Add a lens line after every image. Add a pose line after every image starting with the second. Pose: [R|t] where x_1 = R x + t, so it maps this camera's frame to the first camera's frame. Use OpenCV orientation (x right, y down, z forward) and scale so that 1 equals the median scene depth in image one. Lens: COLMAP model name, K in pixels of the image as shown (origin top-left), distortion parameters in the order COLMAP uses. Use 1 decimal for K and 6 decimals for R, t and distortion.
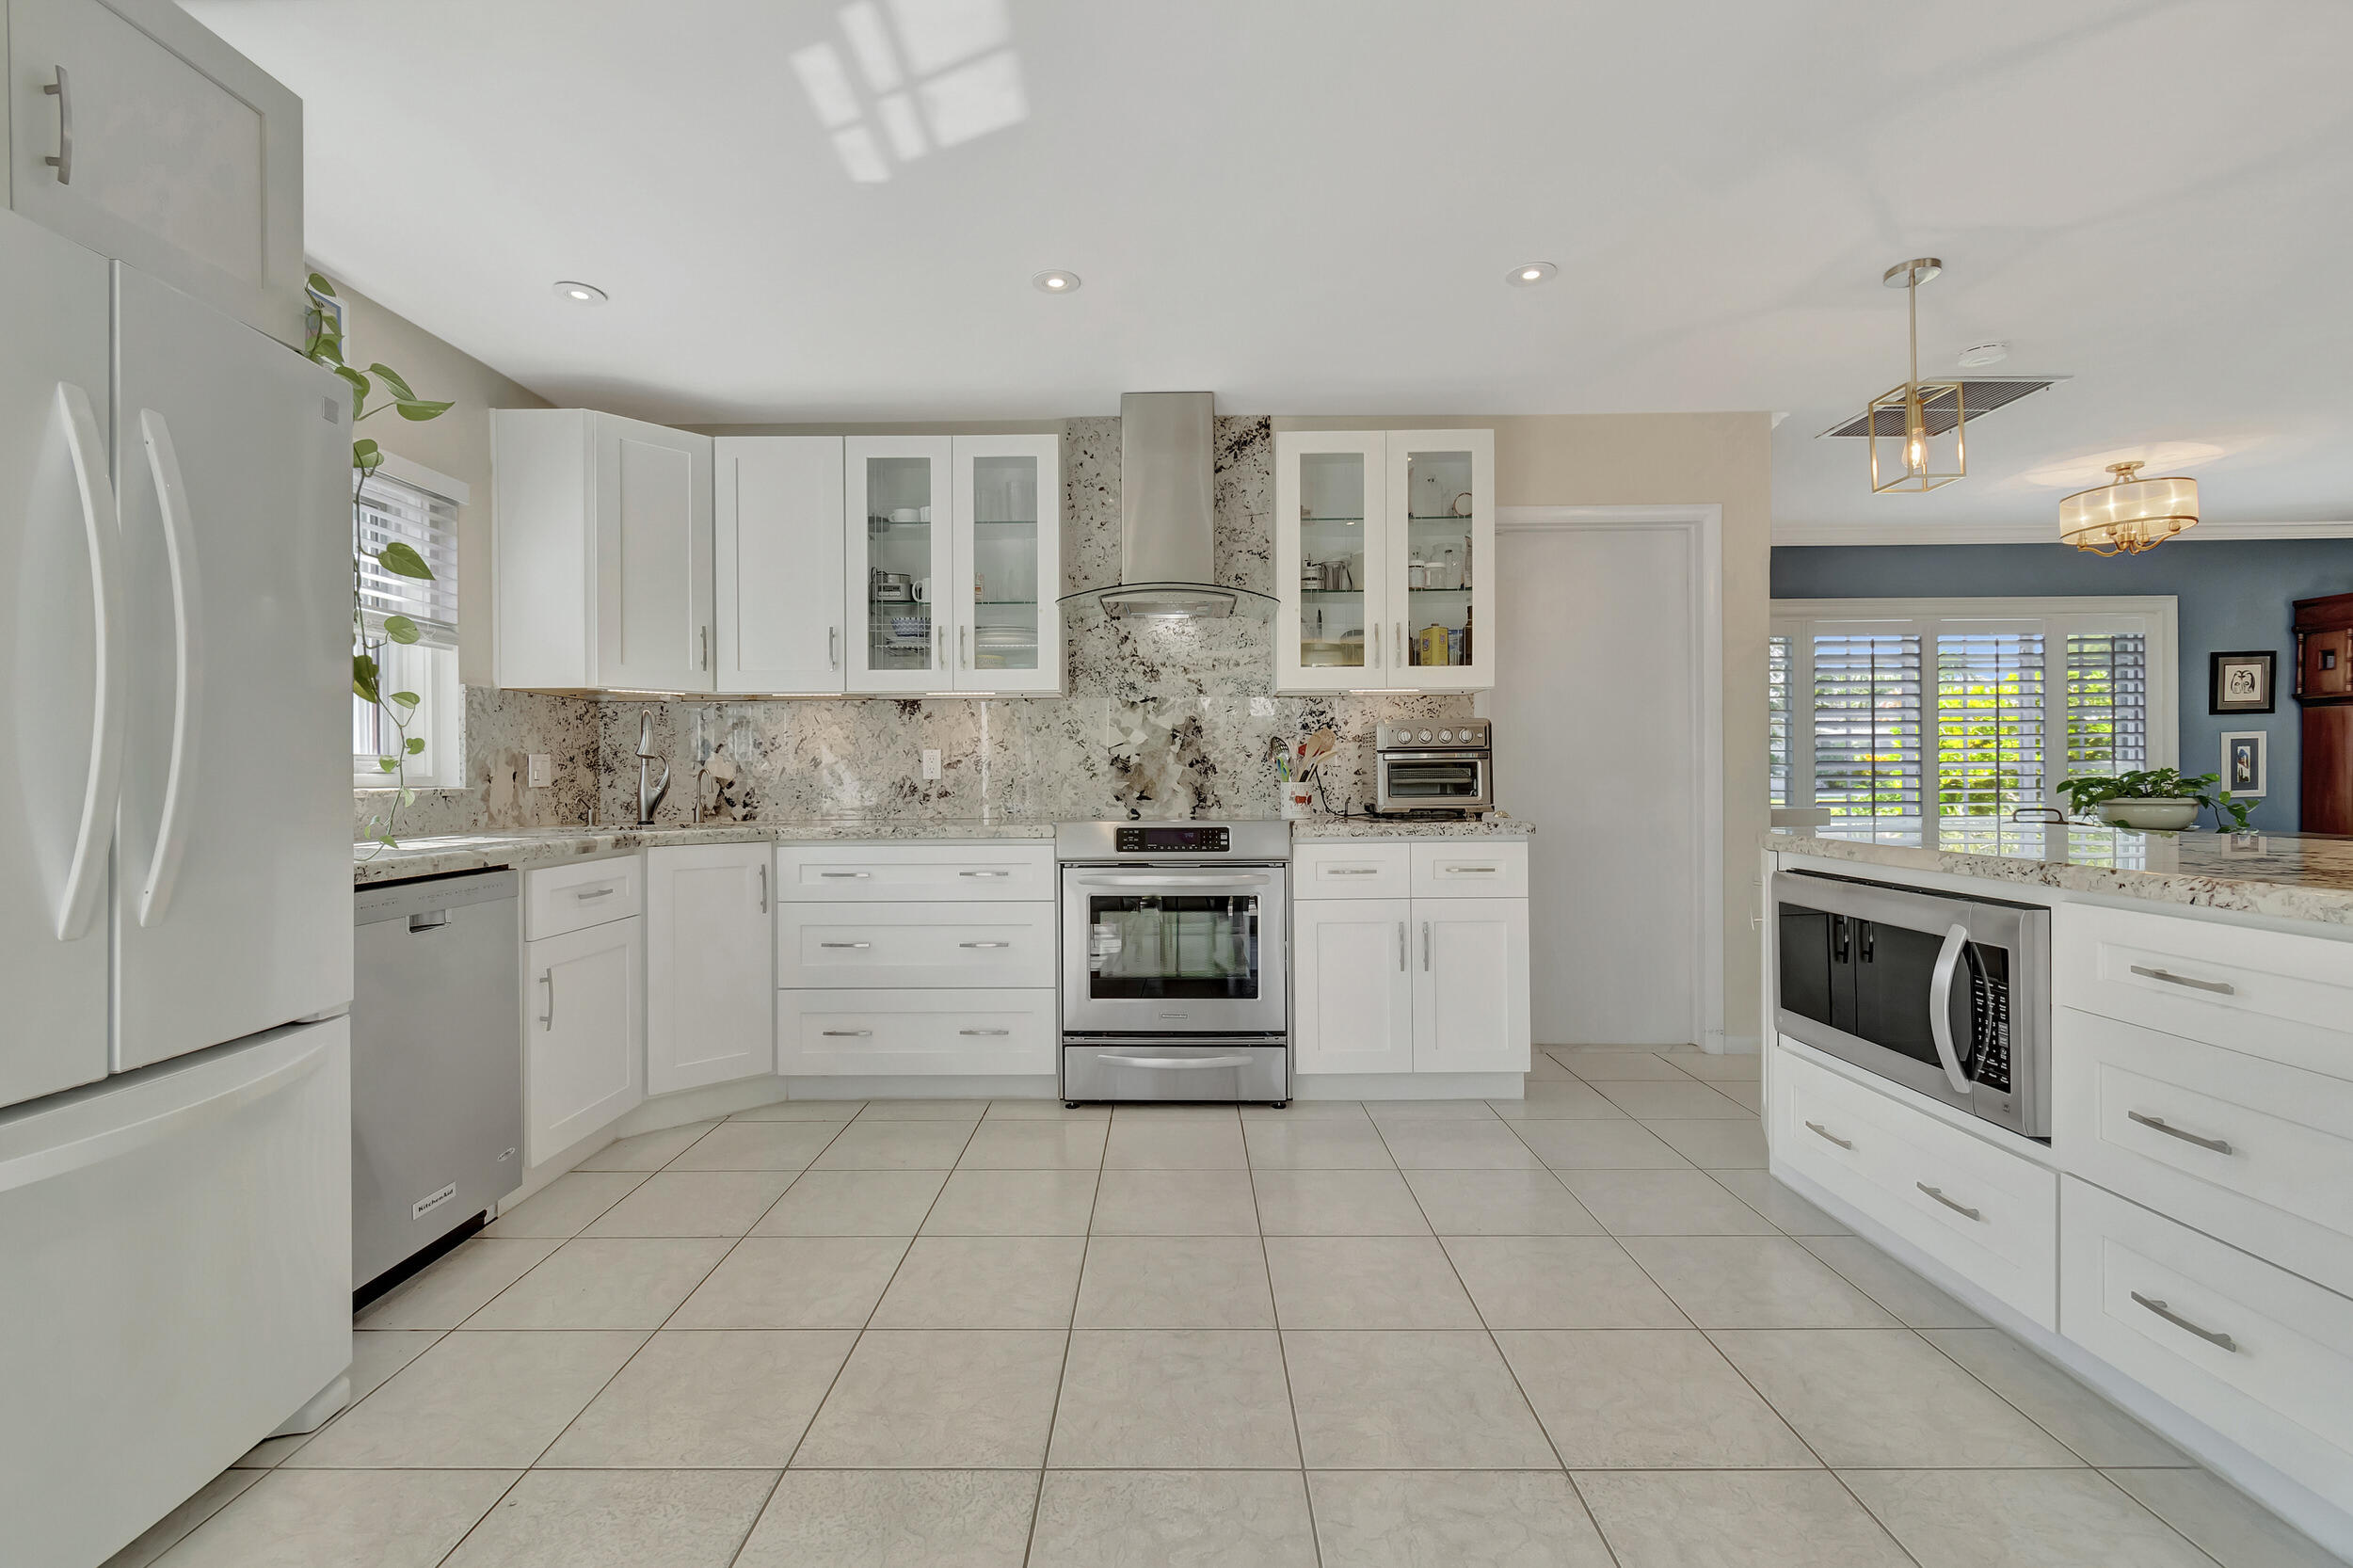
lens RADIAL K [[1046.7, 0, 1163.1], [0, 1046.7, 777.0], [0, 0, 1]] dist [0.000565, -0.000254]
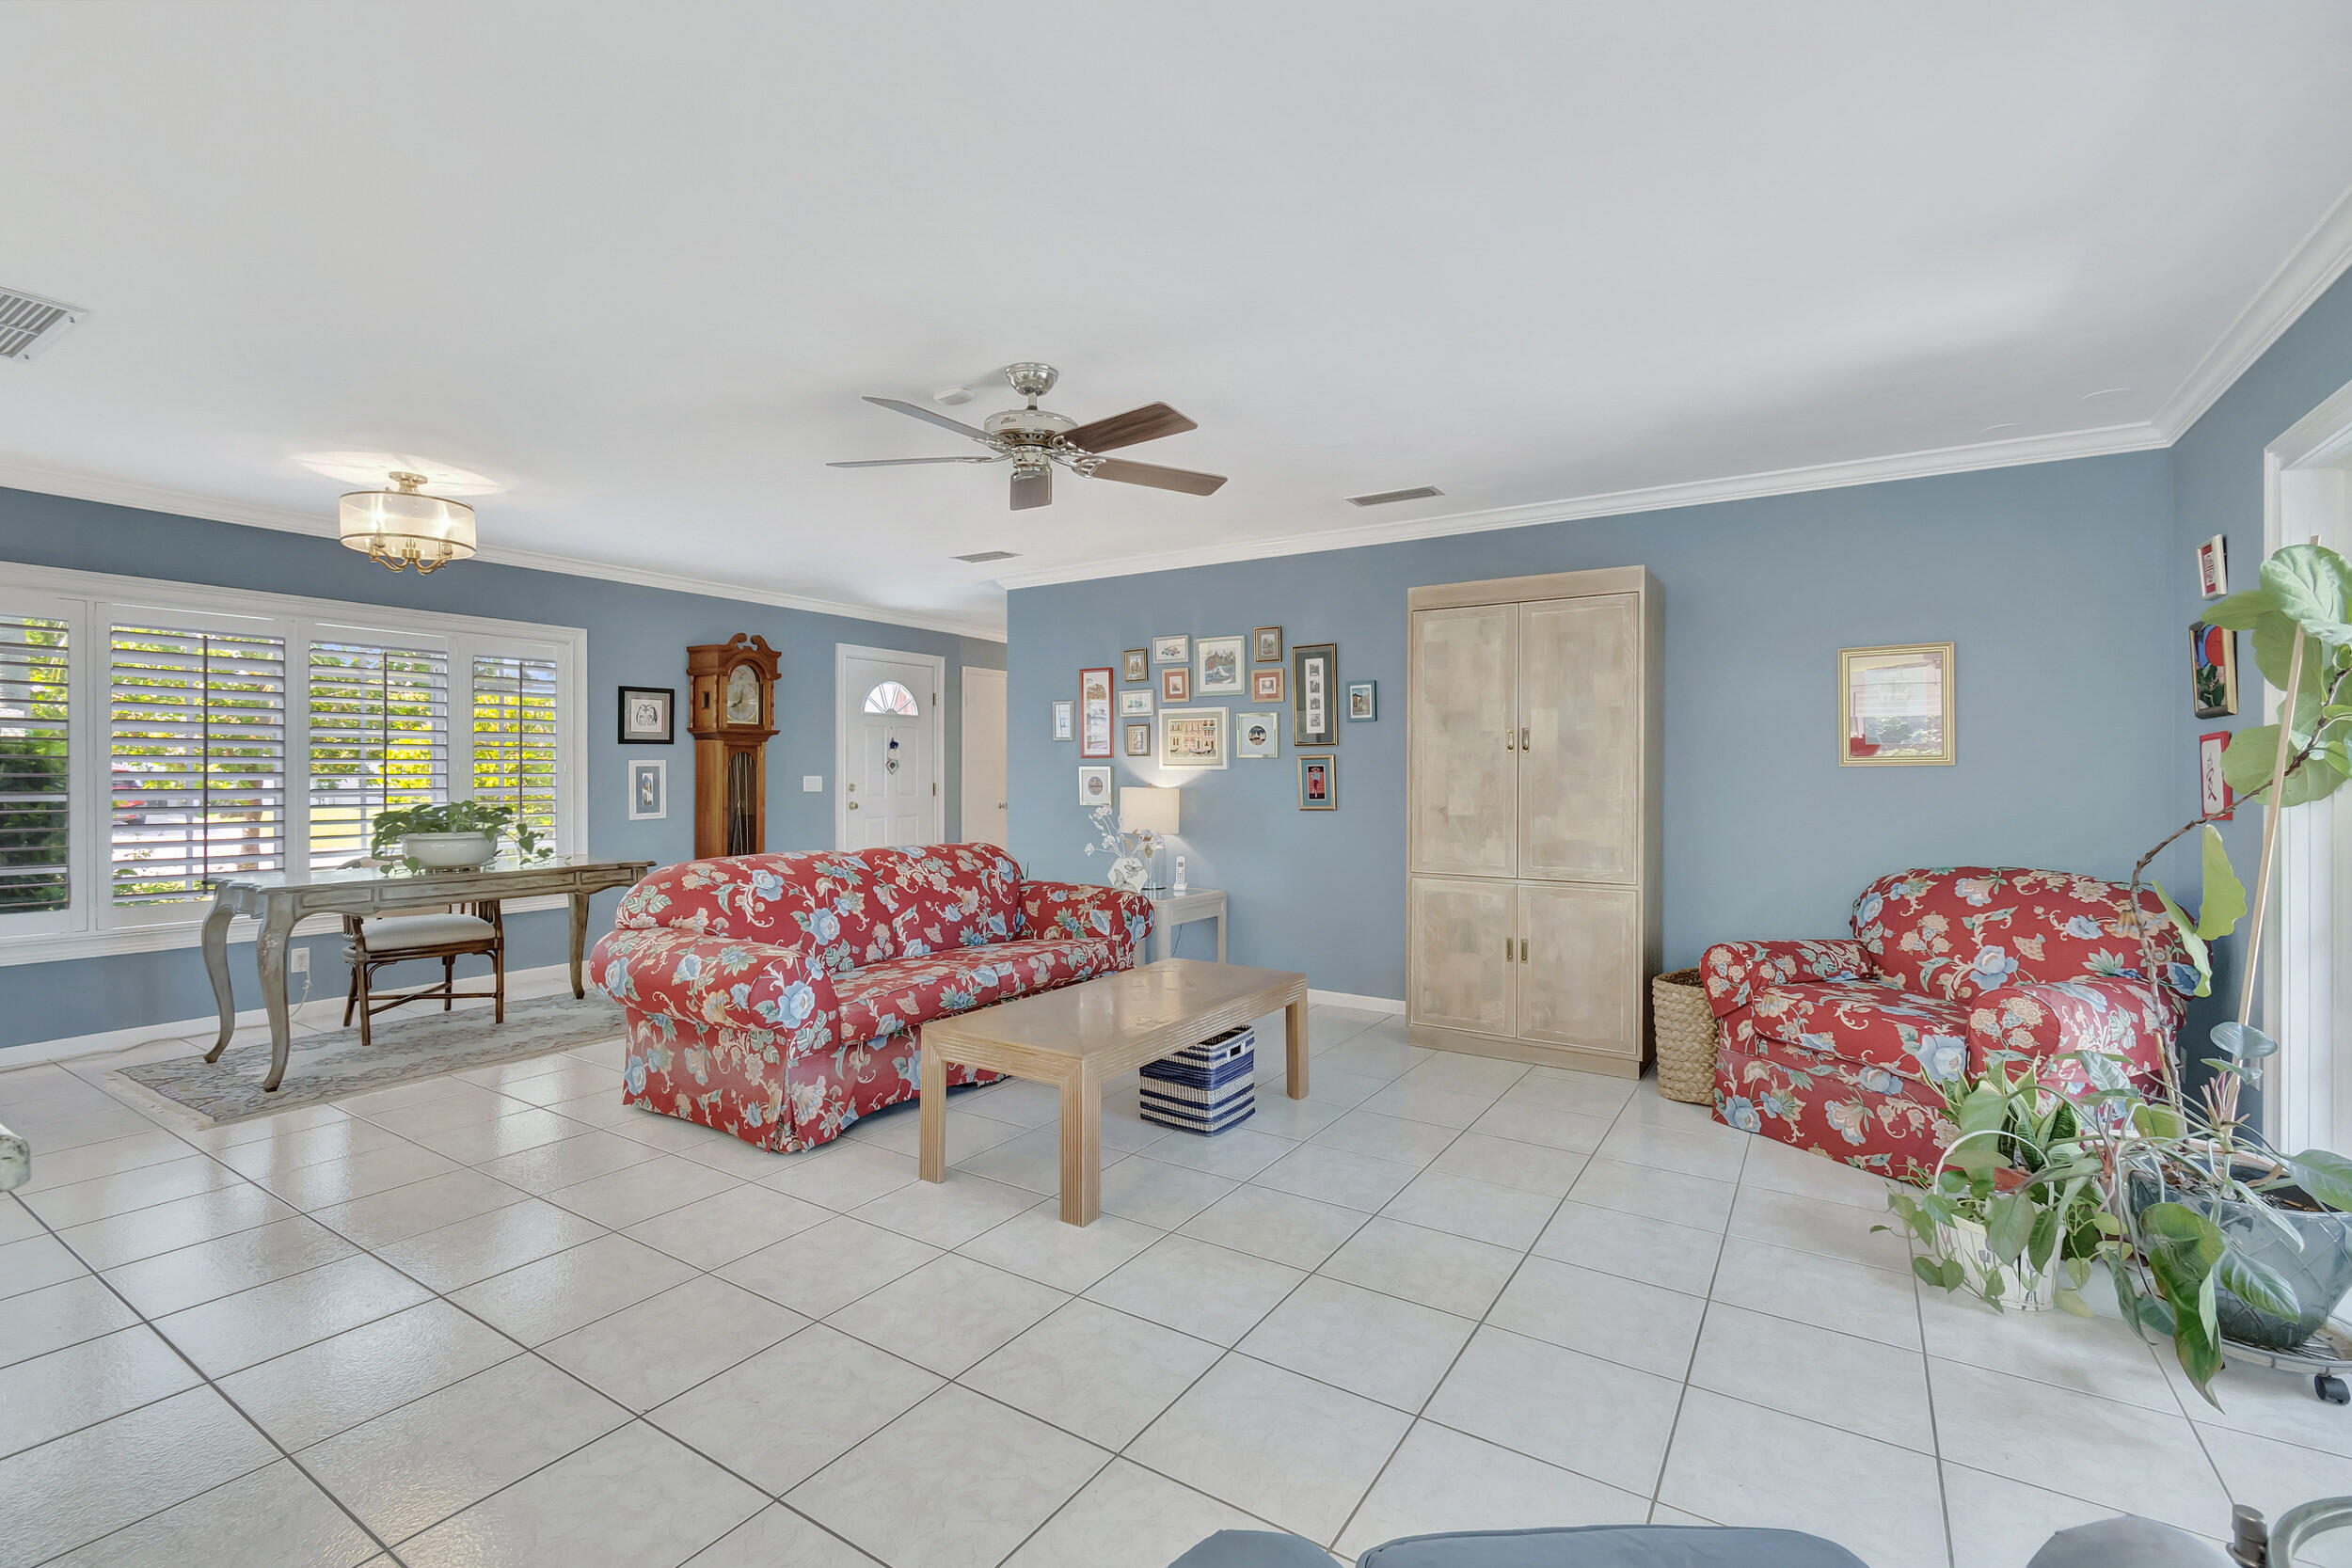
lens RADIAL K [[1050.7, 0, 1155.1], [0, 1050.7, 781.7], [0, 0, 1]] dist [0.006230, 0.000426]
pose [[0.543693, 0.000223, 0.839284, 0.586925], [-0.003635, 0.999991, 0.002089, -0.037182], [-0.839277, -0.004187, 0.543689, -0.079508]]
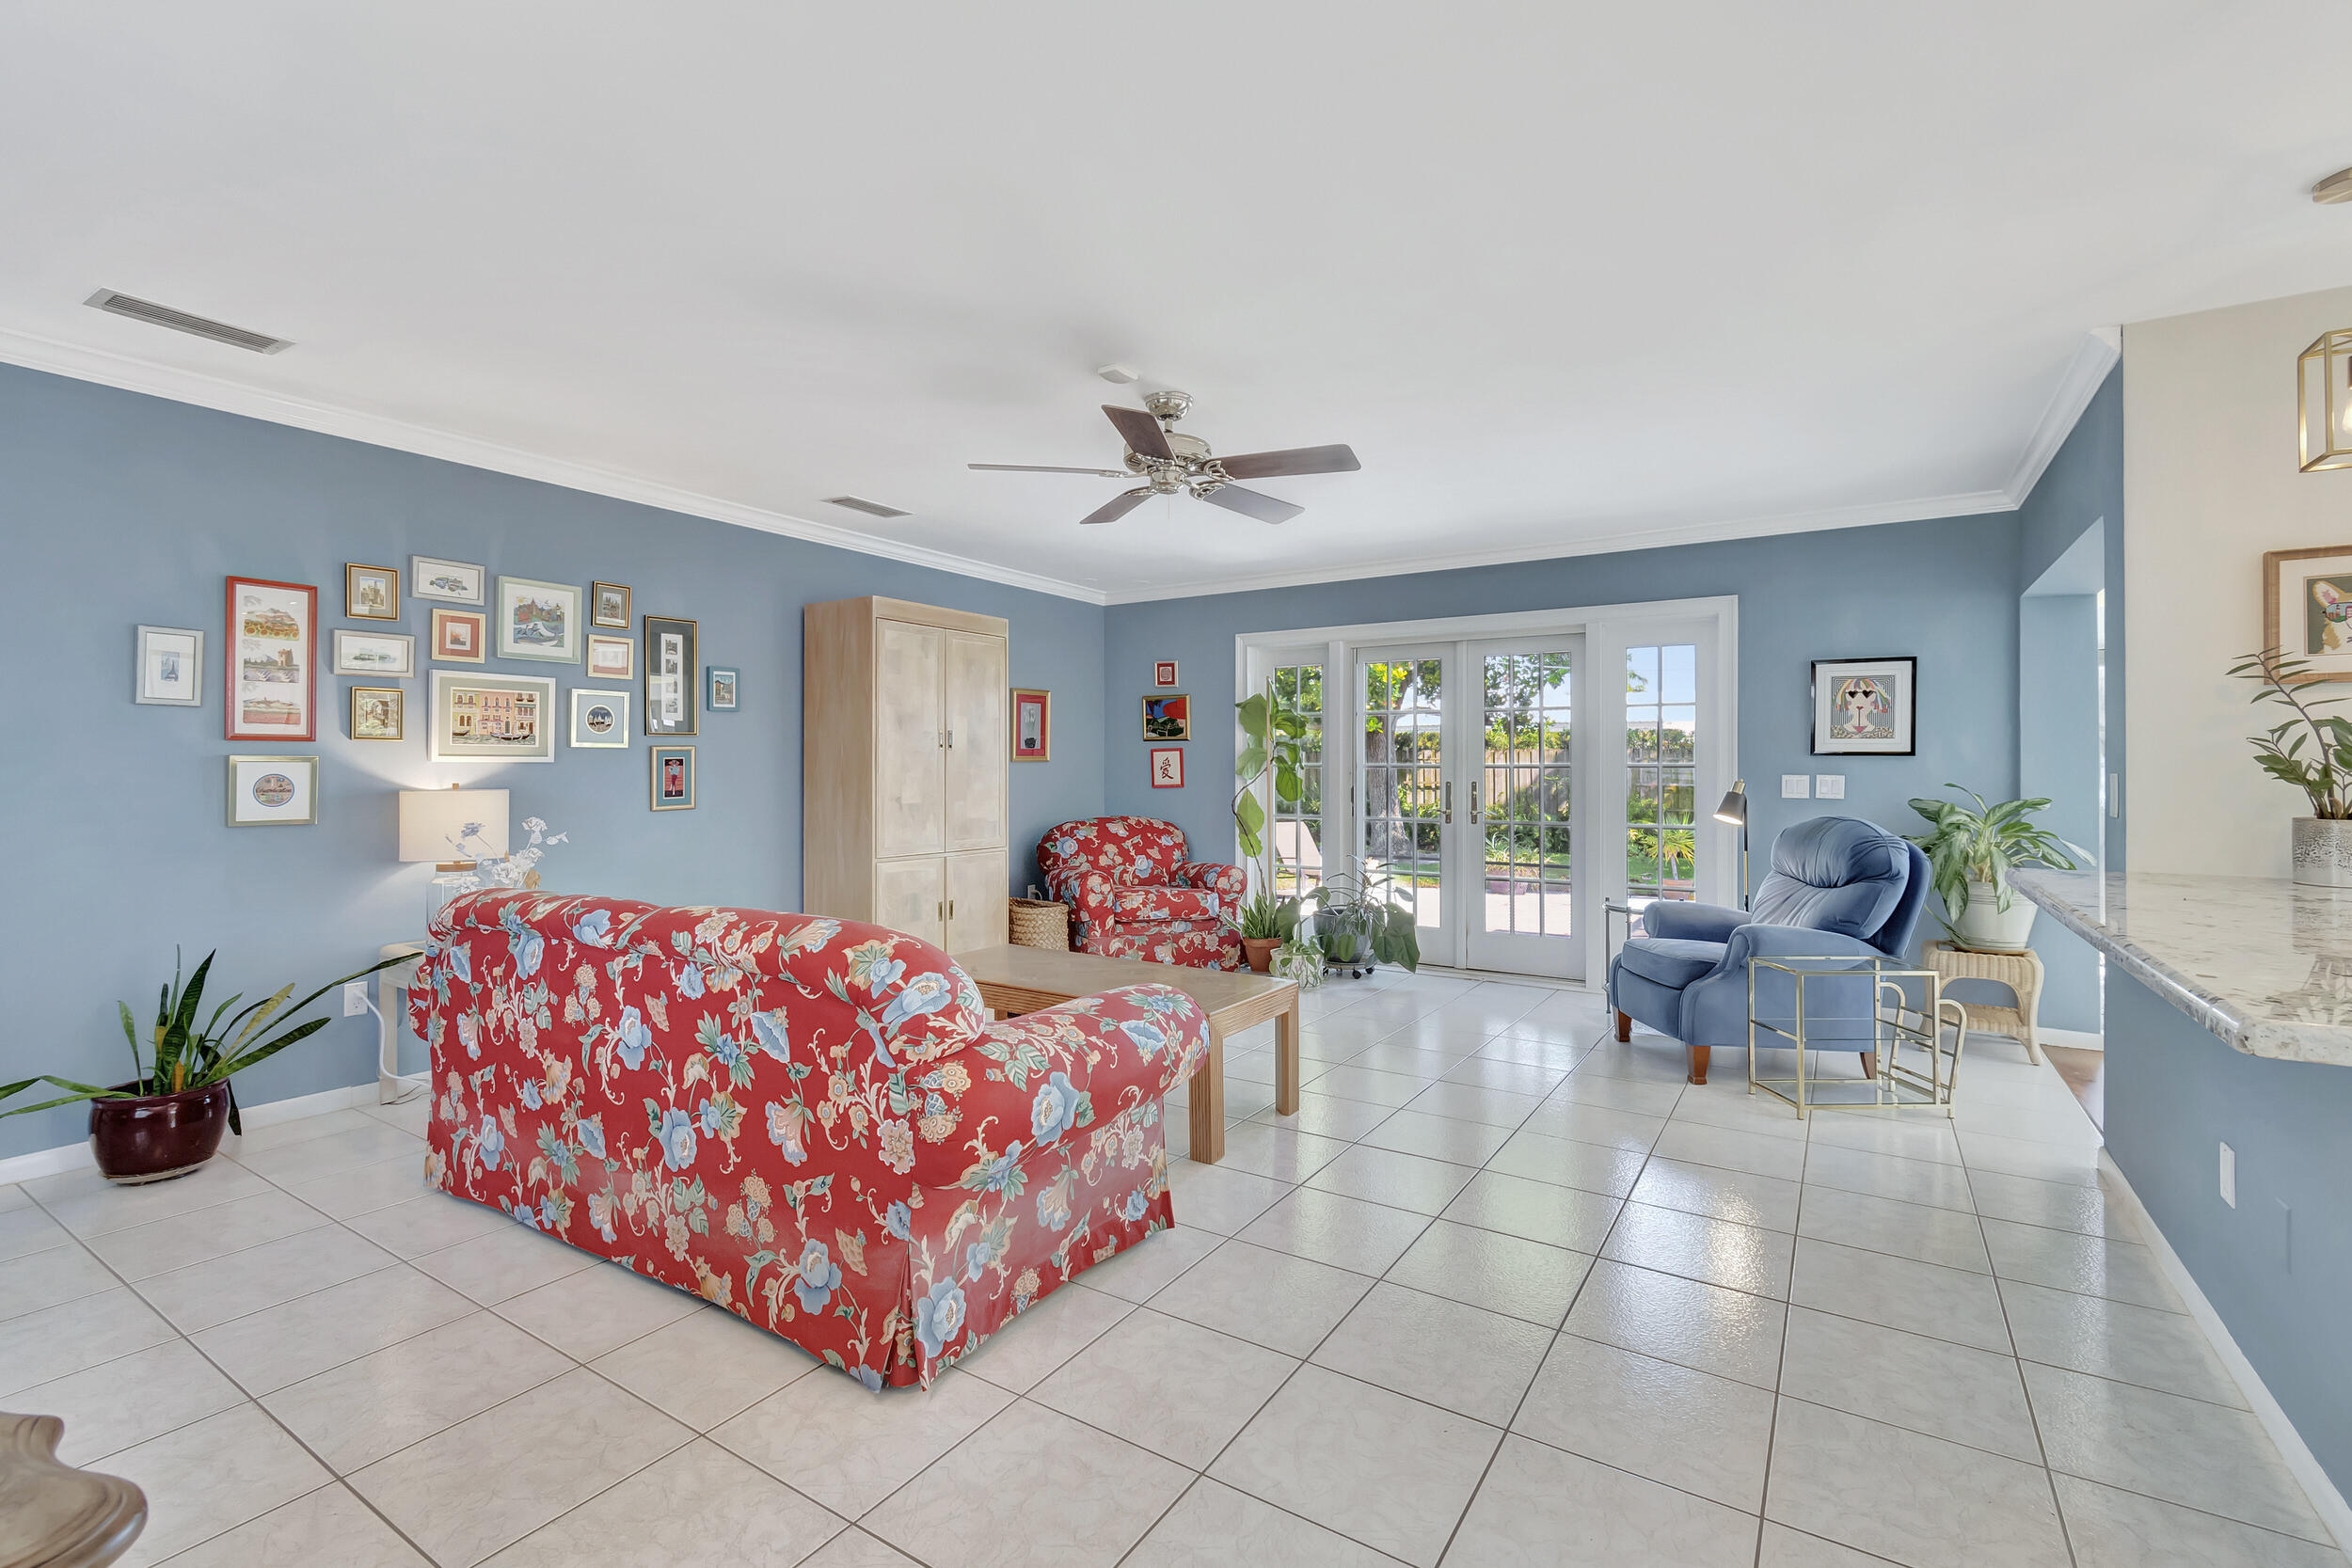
lens RADIAL K [[1046.2, 0, 1170.8], [0, 1046.2, 762.4], [0, 0, 1]] dist [0.011928, -0.011198]
pose [[-0.841856, 0.008853, 0.539629, 0.746217], [0.006610, 0.999960, -0.006092, -0.040702], [-0.539661, -0.001562, -0.841881, 1.197261]]
